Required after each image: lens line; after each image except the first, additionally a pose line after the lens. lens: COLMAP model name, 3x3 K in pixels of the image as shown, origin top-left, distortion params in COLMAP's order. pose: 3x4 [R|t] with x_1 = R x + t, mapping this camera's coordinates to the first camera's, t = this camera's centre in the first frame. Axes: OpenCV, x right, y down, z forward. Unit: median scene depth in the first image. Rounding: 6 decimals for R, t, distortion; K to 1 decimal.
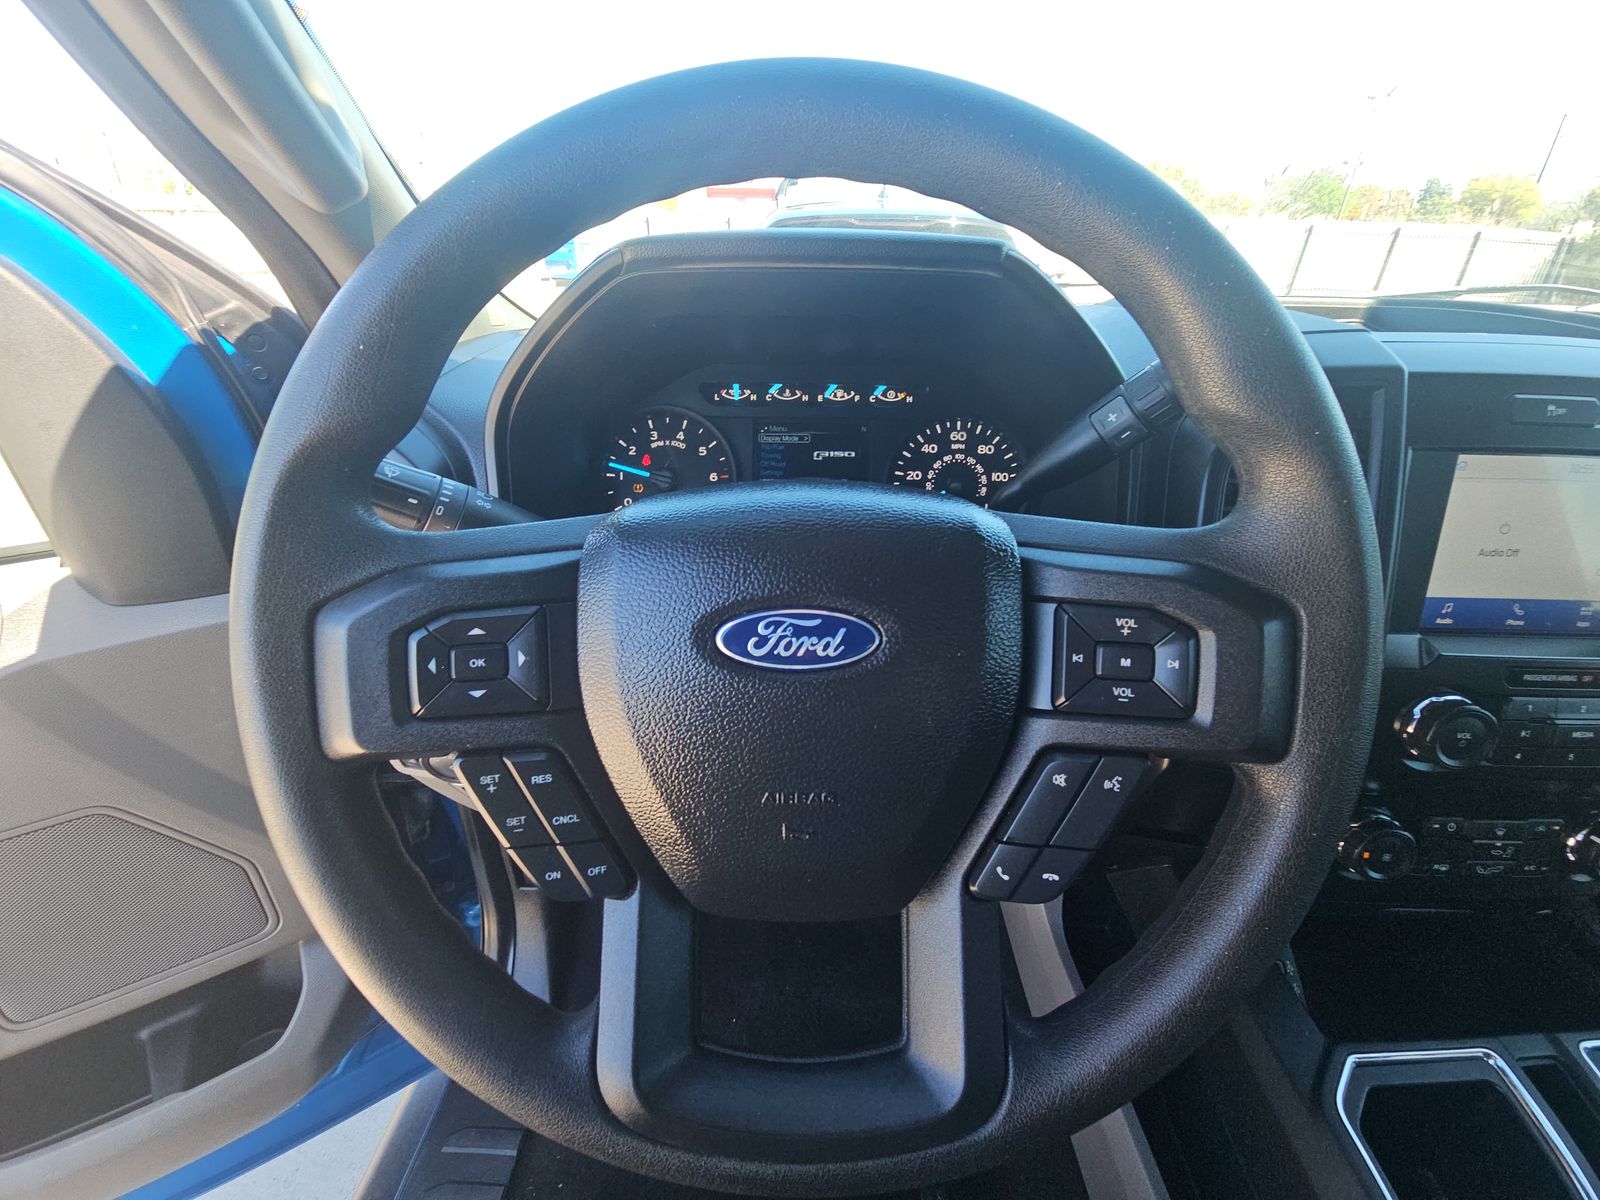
lens RADIAL K [[652.0, 0, 800.0], [0, 652.0, 600.0], [0, 0, 1]] dist [0.039527, -0.024628]
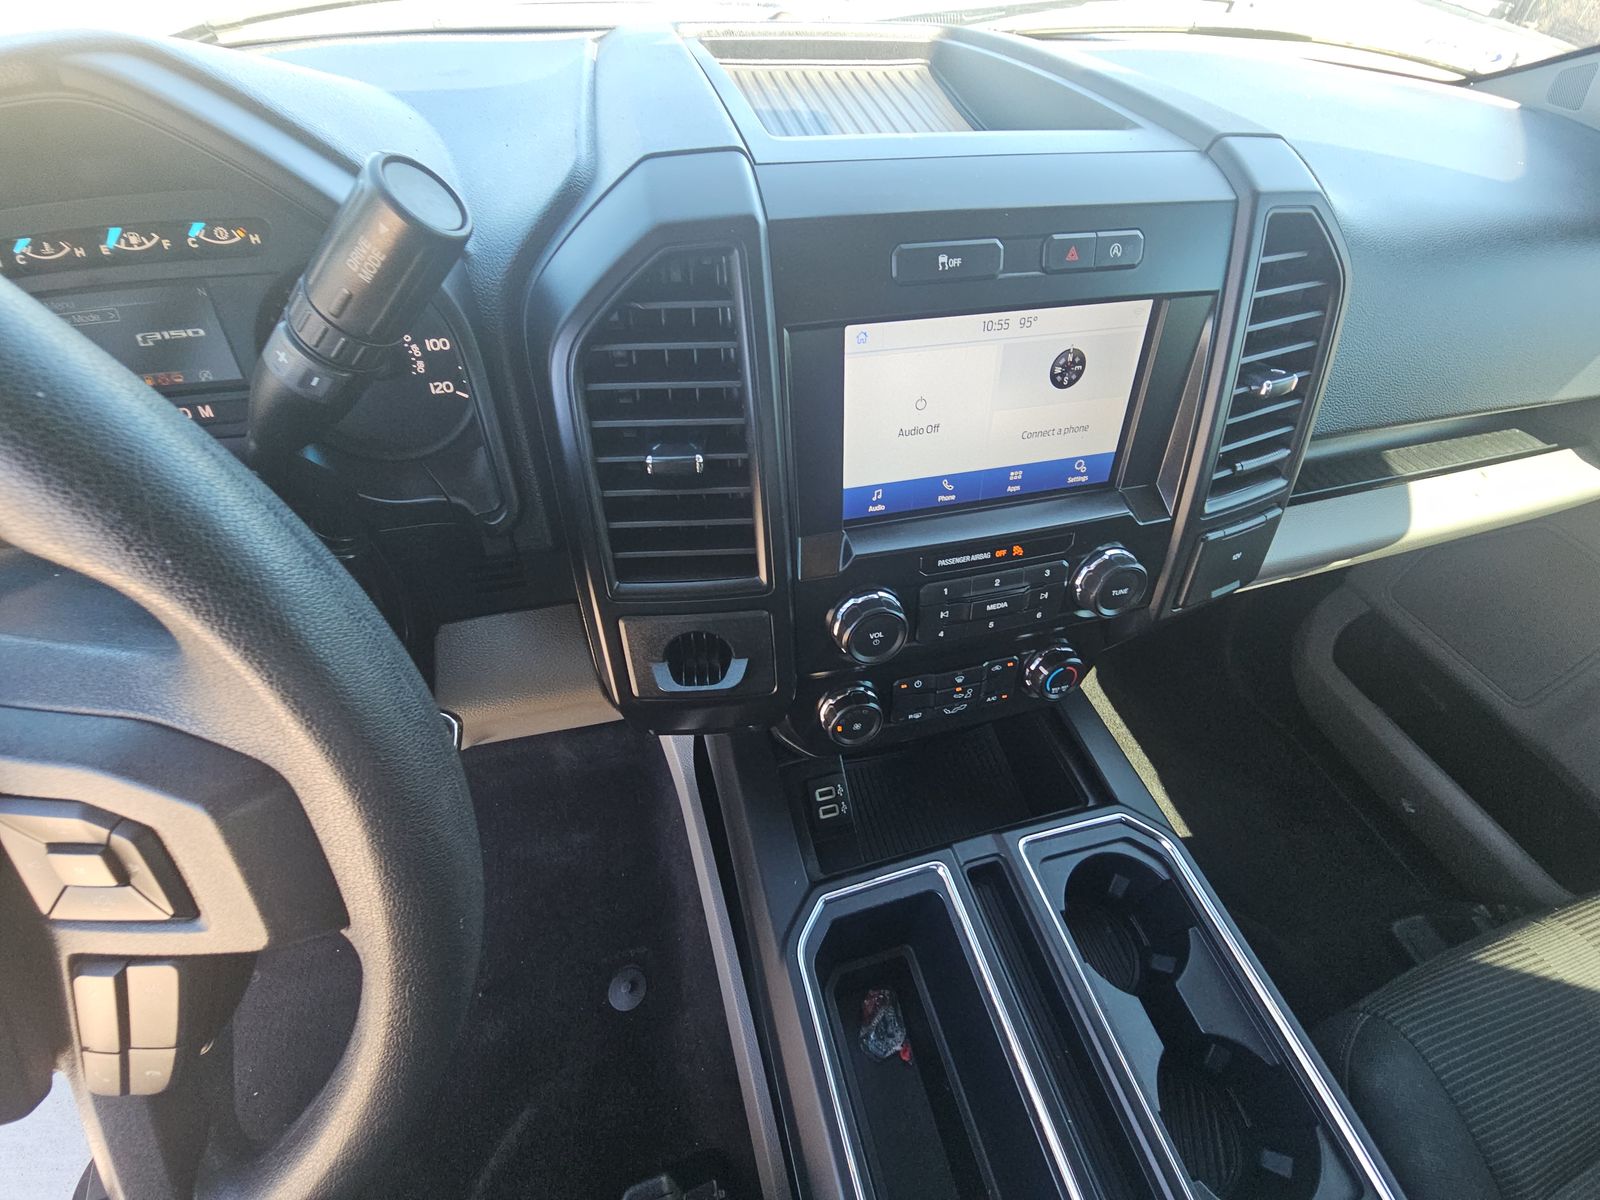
lens RADIAL K [[656.6, 0, 800.0], [0, 656.6, 600.0], [0, 0, 1]] dist [0.009103, -0.009831]
pose [[0.956804, -0.194596, 0.216006, 0.649560], [0.106944, 0.926450, 0.360907, -0.194477], [-0.270350, -0.322217, 0.907241, 0.151100]]
